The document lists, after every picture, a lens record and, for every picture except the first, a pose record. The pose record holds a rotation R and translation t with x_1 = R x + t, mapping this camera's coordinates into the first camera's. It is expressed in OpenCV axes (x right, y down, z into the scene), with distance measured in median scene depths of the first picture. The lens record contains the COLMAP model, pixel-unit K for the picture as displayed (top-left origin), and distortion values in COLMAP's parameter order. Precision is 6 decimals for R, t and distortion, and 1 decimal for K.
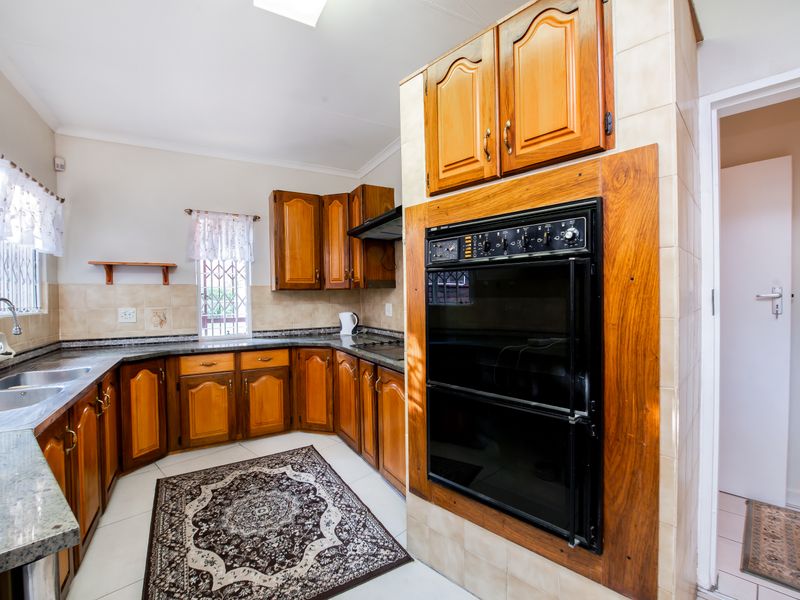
lens RADIAL K [[484.5, 0, 400.0], [0, 484.5, 300.0], [0, 0, 1]] dist [-0.001921, -0.000311]
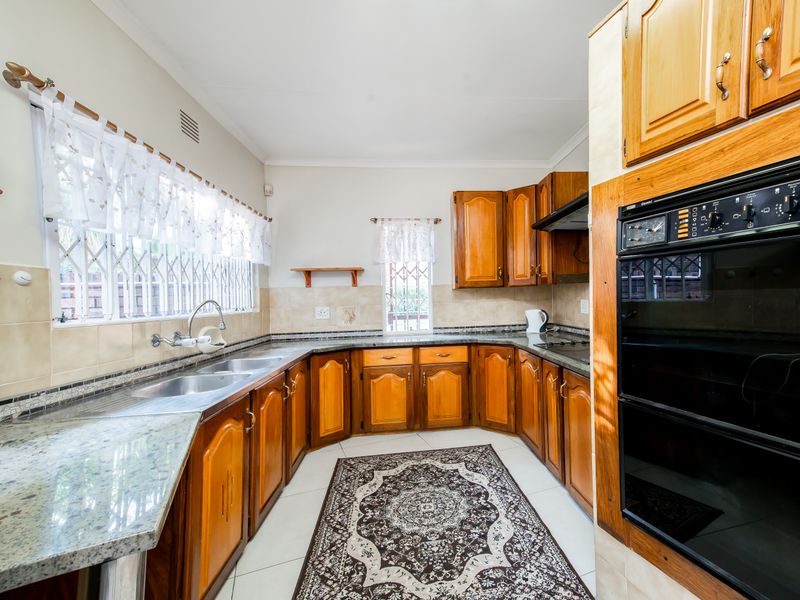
lens RADIAL K [[405.0, 0, 399.7], [0, 405.0, 307.0], [0, 0, 1]] dist [0.070469, -0.000181]
pose [[0.866635, -0.004988, -0.498918, 0.085008], [0.016444, 0.999692, 0.018568, 0.001394], [0.498672, -0.024296, 0.866450, 0.213250]]
